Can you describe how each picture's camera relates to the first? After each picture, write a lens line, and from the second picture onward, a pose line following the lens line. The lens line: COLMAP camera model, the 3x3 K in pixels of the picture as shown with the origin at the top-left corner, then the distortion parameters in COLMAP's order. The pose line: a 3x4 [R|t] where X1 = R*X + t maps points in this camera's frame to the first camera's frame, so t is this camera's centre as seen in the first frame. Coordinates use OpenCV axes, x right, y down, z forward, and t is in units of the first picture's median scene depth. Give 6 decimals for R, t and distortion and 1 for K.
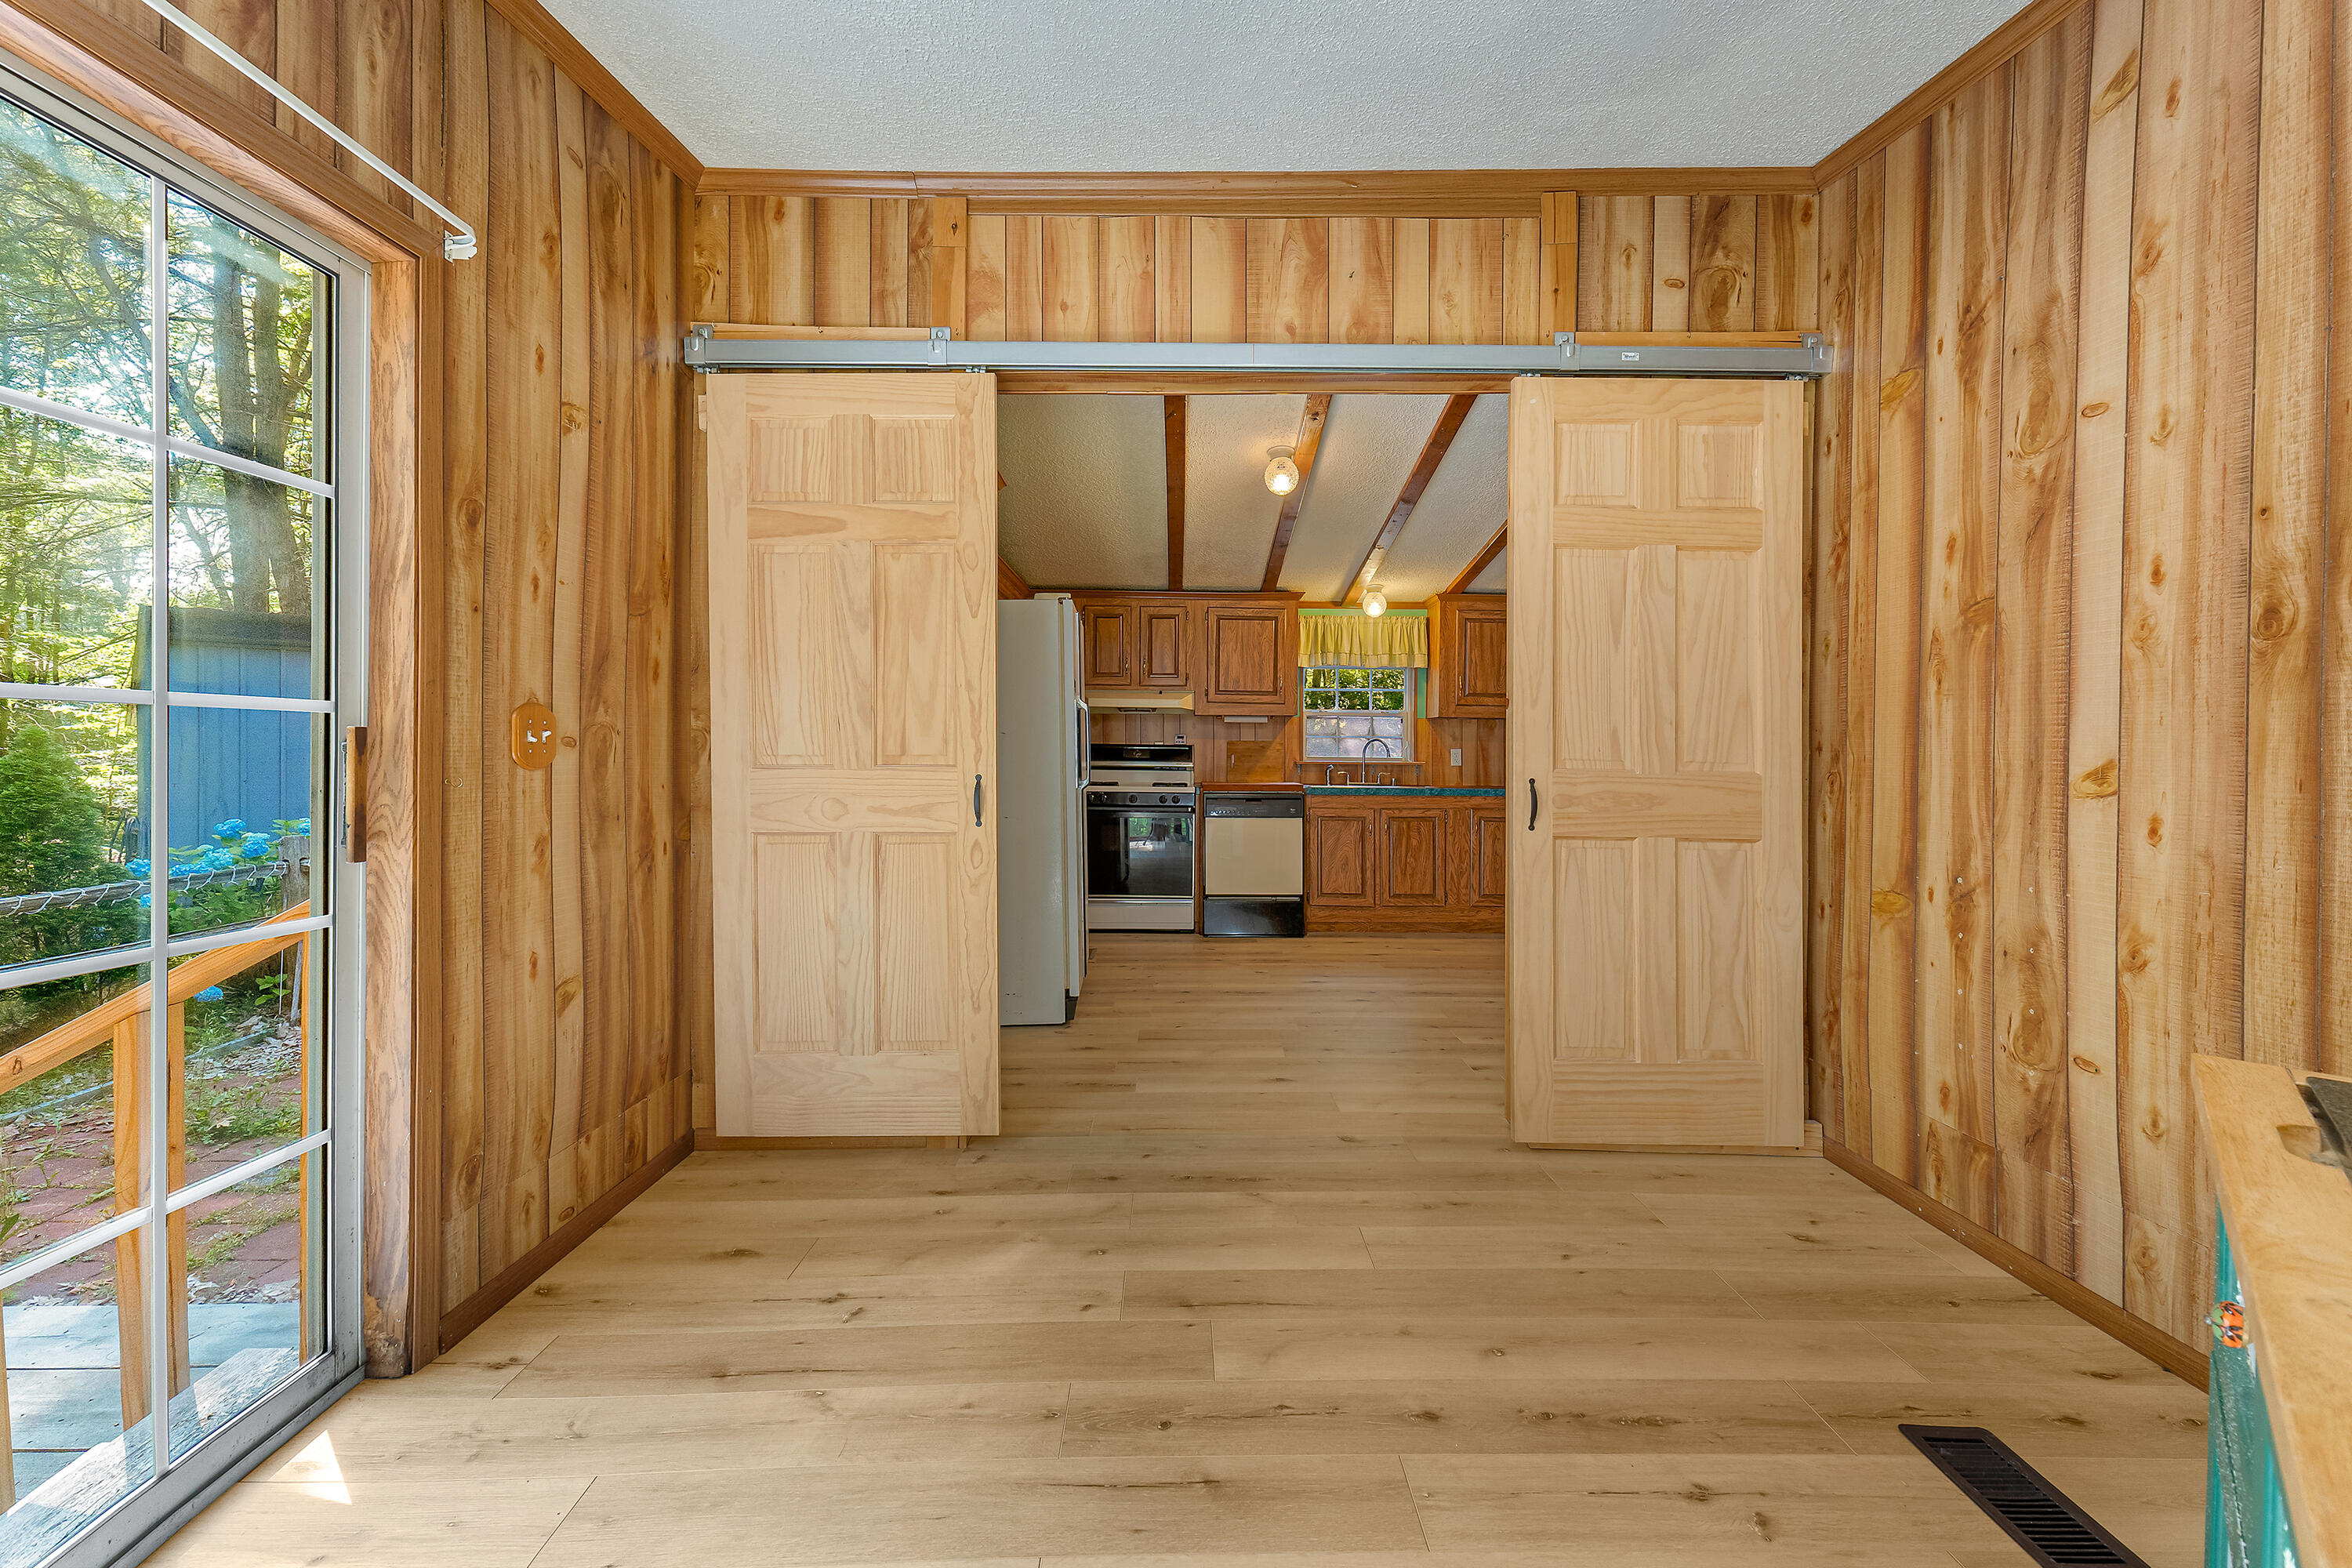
lens RADIAL K [[972.7, 0, 1175.7], [0, 972.7, 767.0], [0, 0, 1]] dist [-0.002078, -0.000639]
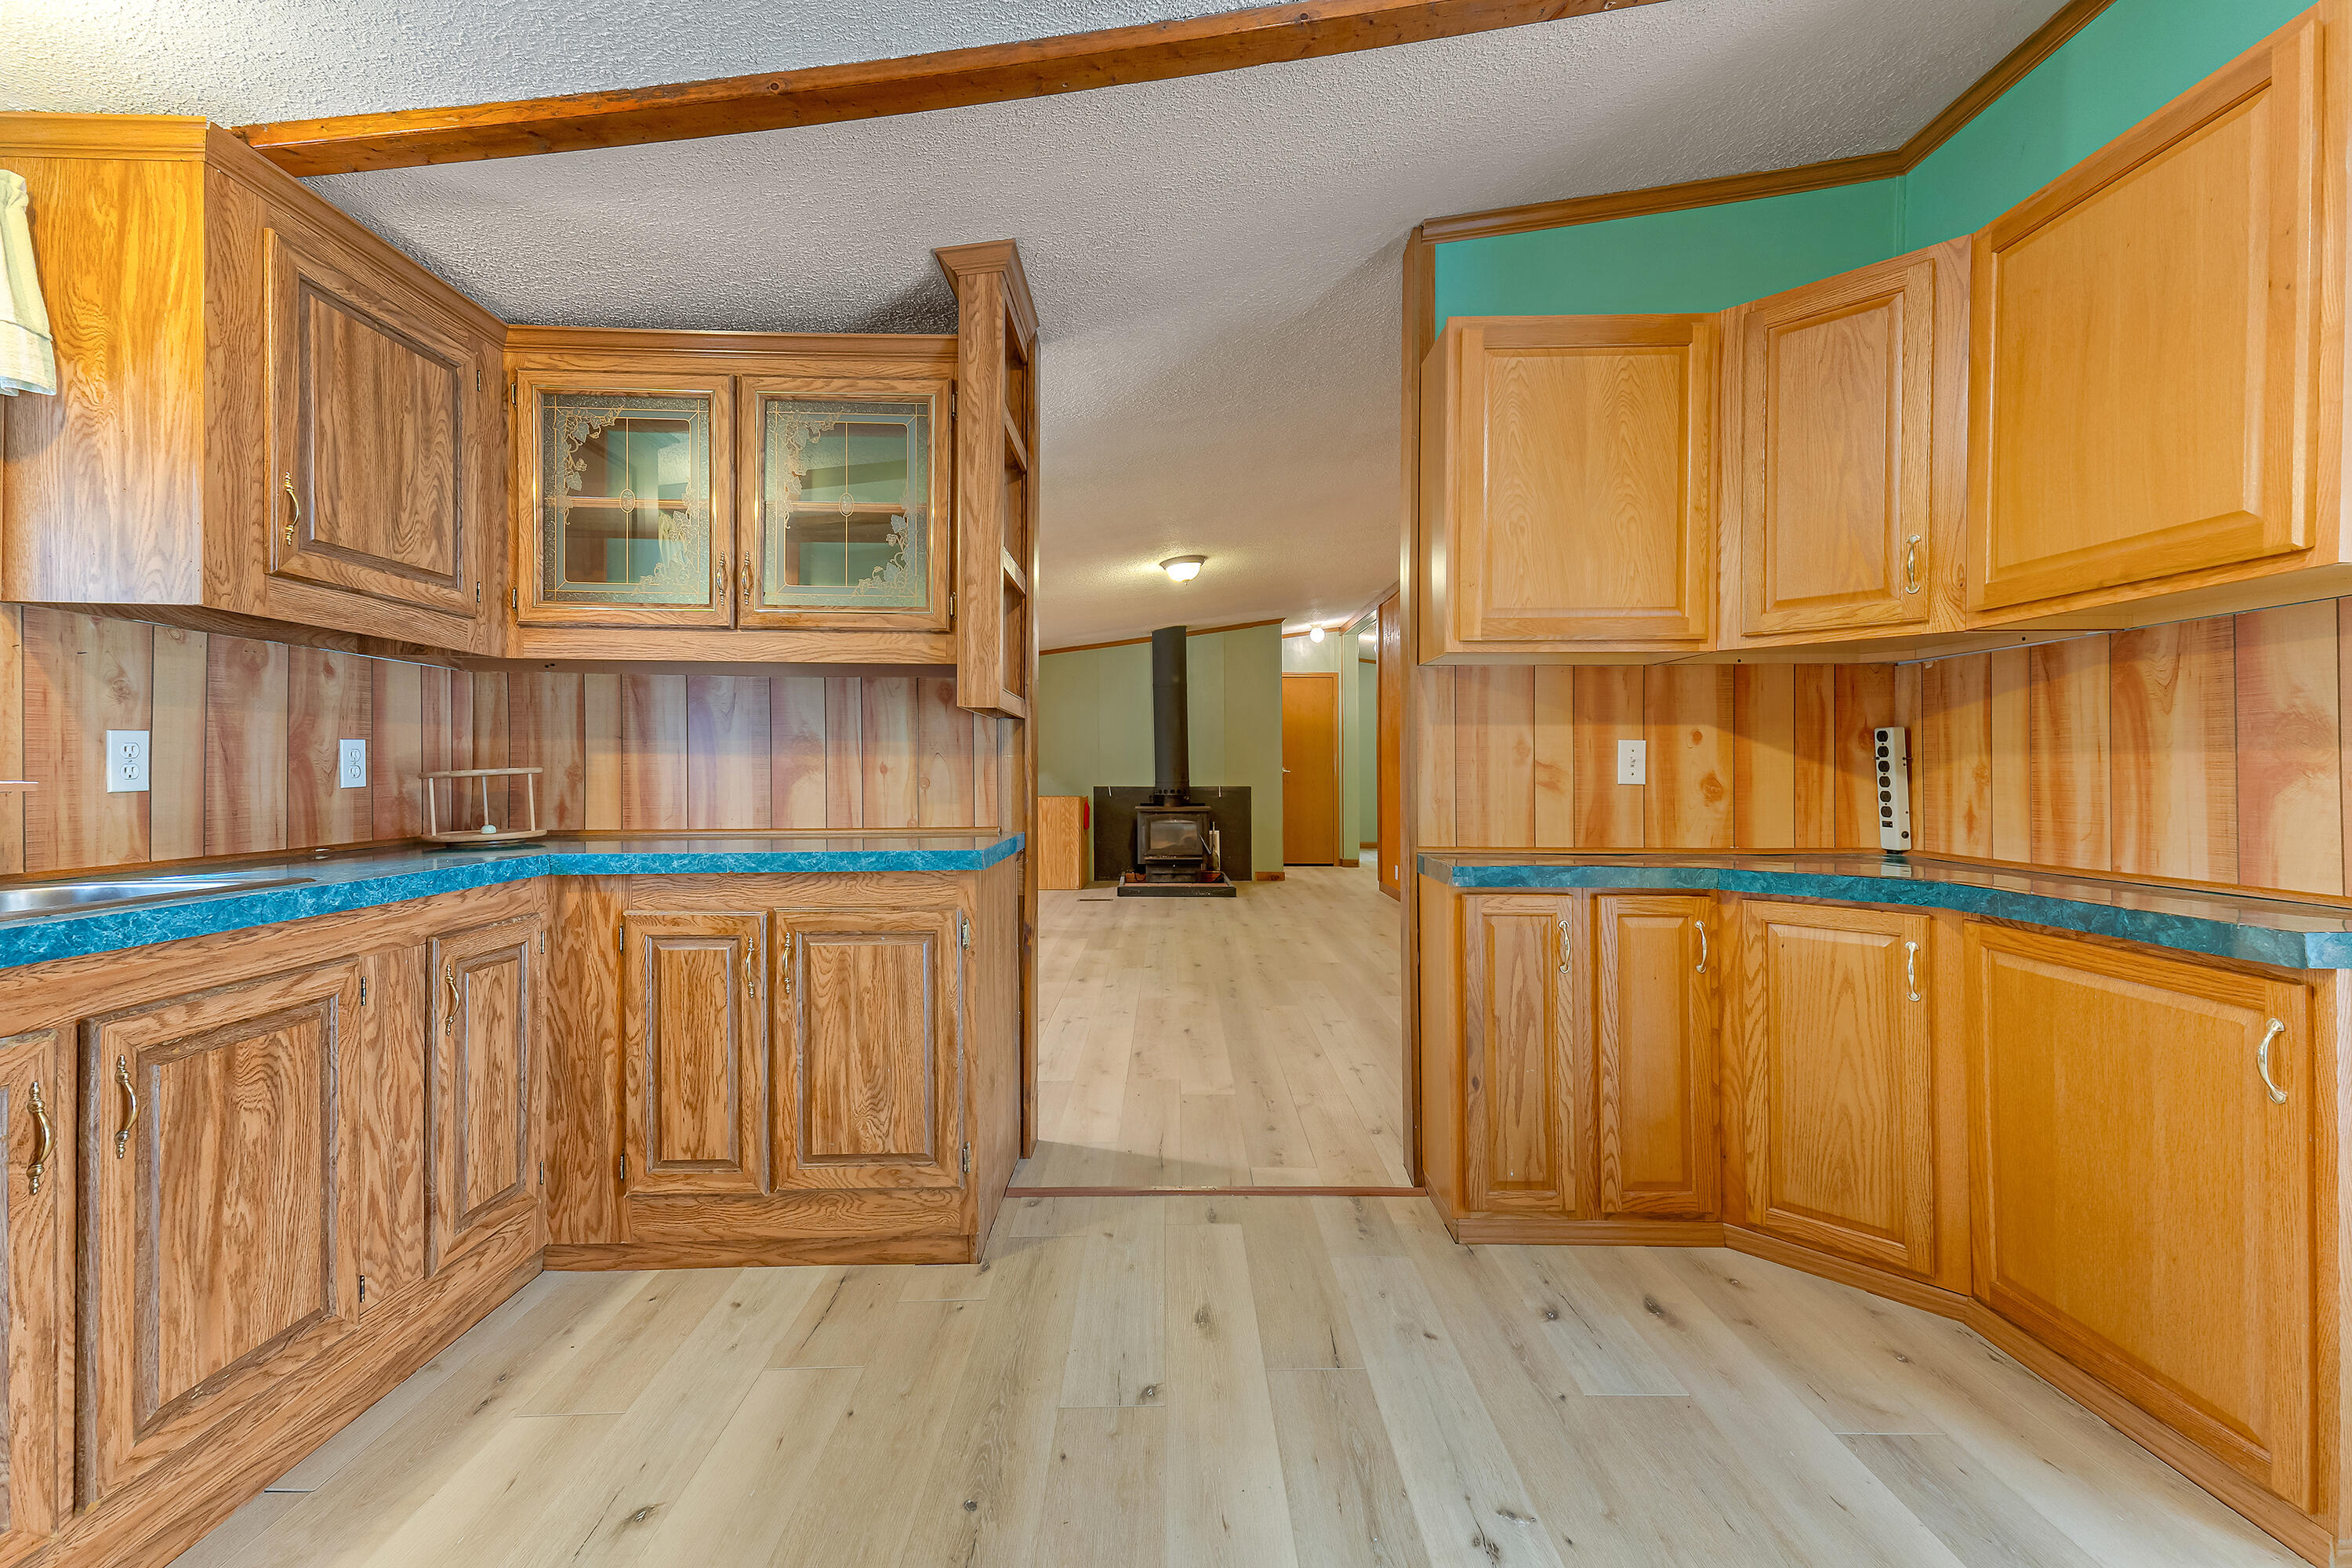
lens RADIAL K [[972.7, 0, 1177.8], [0, 972.7, 769.0], [0, 0, 1]] dist [-0.002078, -0.000639]
pose [[-0.002530, -0.001910, 0.999995, 0.014054], [0.010185, 0.999946, 0.001936, -0.006065], [-0.999945, 0.010190, -0.002511, 0.775648]]
